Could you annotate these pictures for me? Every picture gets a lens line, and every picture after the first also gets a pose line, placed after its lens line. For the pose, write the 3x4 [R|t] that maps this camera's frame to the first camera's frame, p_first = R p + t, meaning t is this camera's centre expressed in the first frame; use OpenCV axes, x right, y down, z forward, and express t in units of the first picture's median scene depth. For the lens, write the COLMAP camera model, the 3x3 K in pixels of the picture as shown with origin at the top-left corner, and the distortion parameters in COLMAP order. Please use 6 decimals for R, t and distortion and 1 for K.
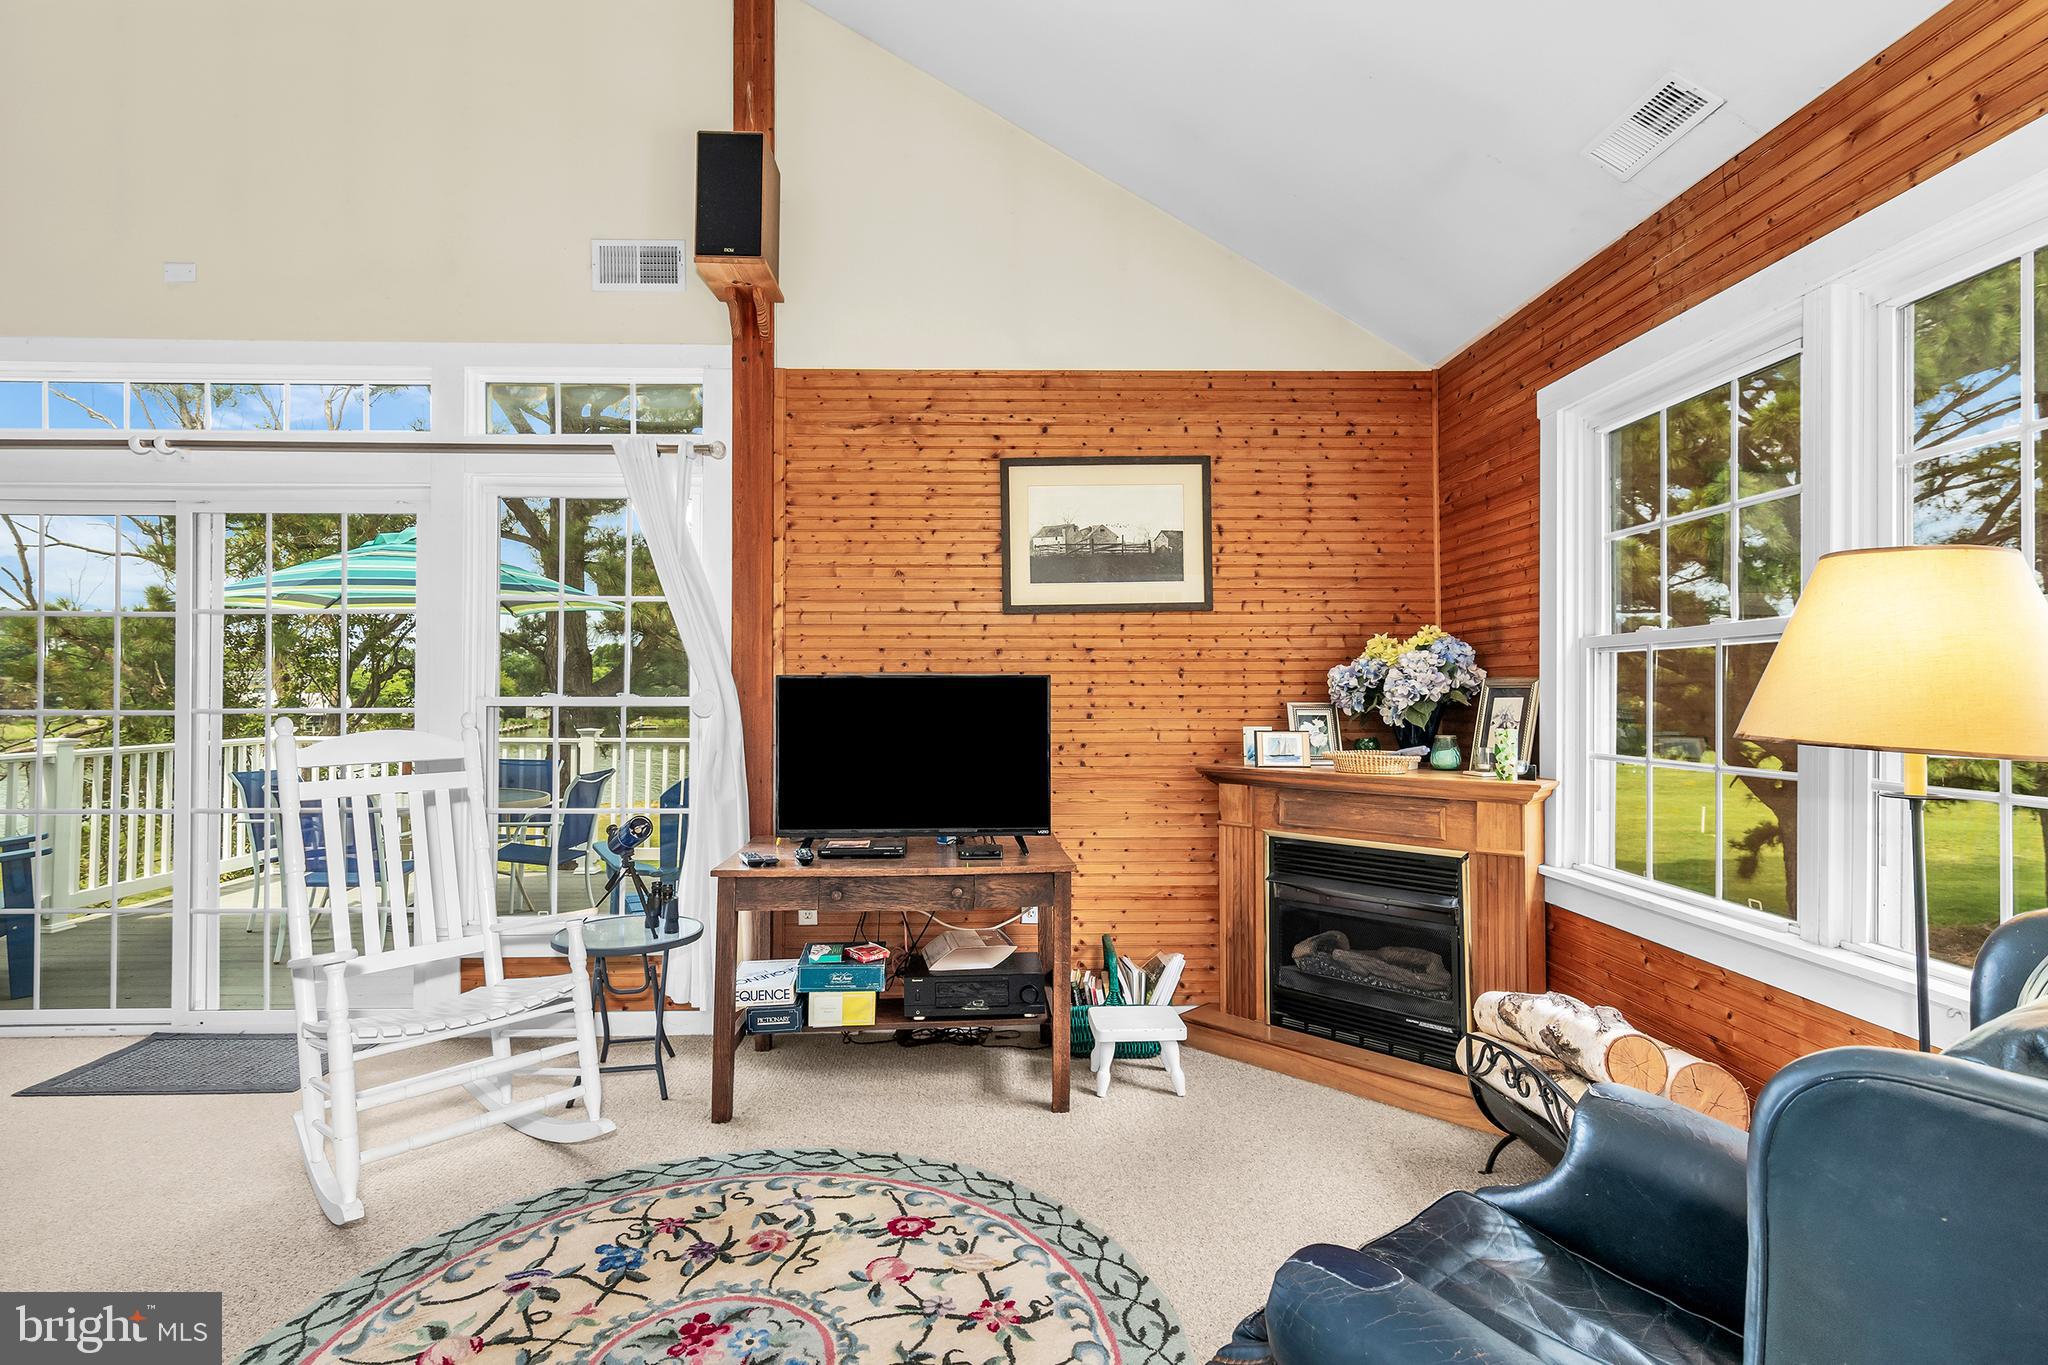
lens RADIAL K [[984.8, 0, 1025.8], [0, 984.8, 685.1], [0, 0, 1]] dist [0.001655, 0.000441]
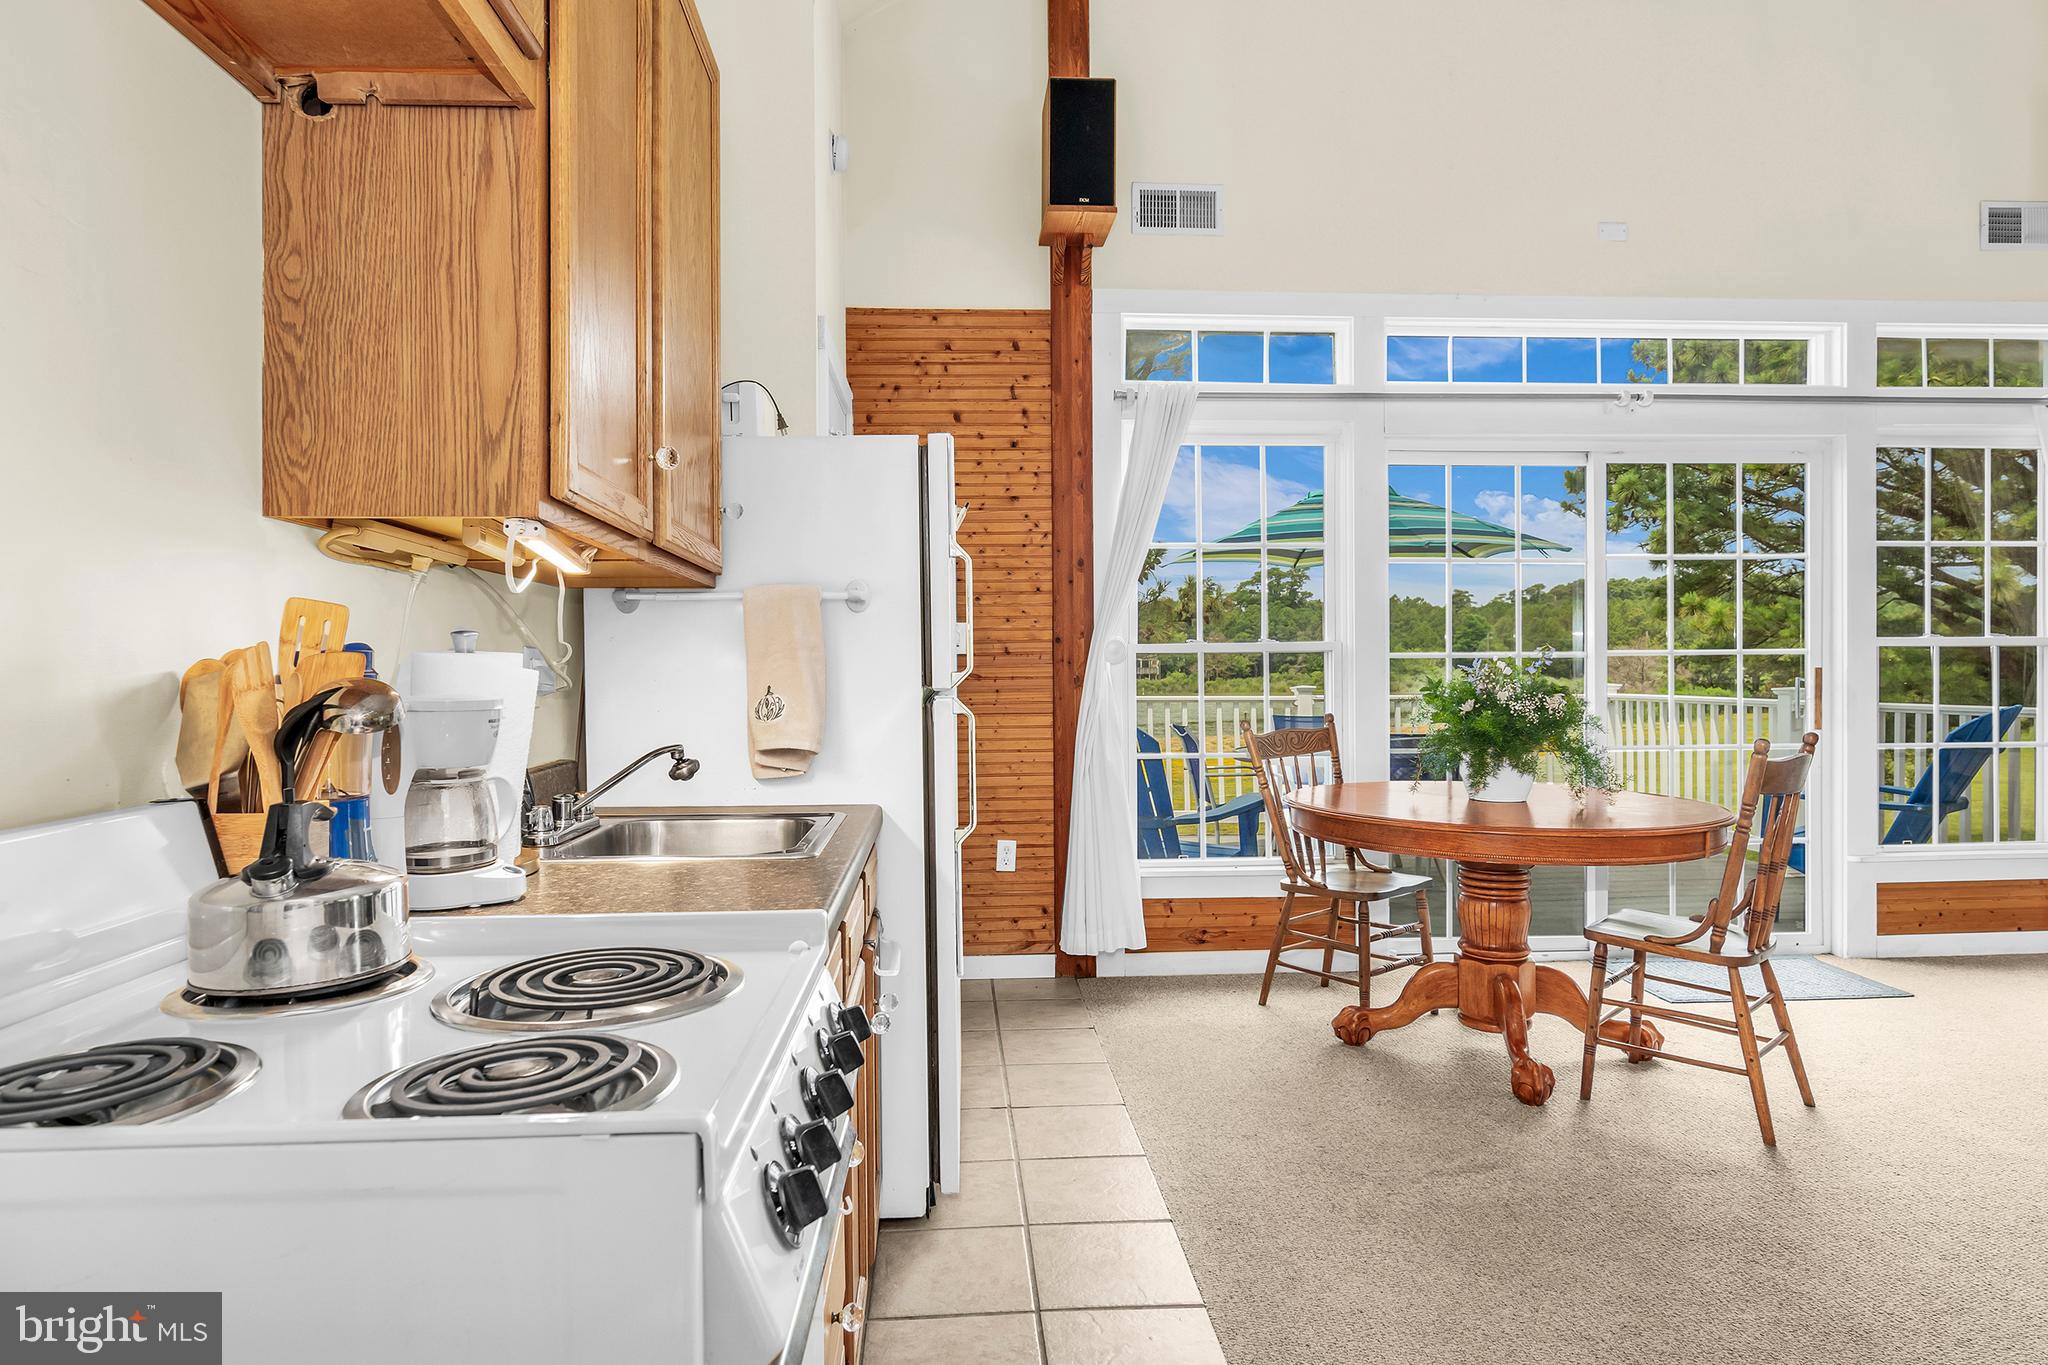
lens RADIAL K [[984.8, 0, 945.2], [0, 984.8, 648.5], [0, 0, 1]] dist [0.001655, 0.000441]
pose [[0.997729, -0.016770, 0.065230, -1.580281], [0.016257, 0.999833, 0.008387, -0.005628], [-0.065360, -0.007307, 0.997835, 0.027495]]
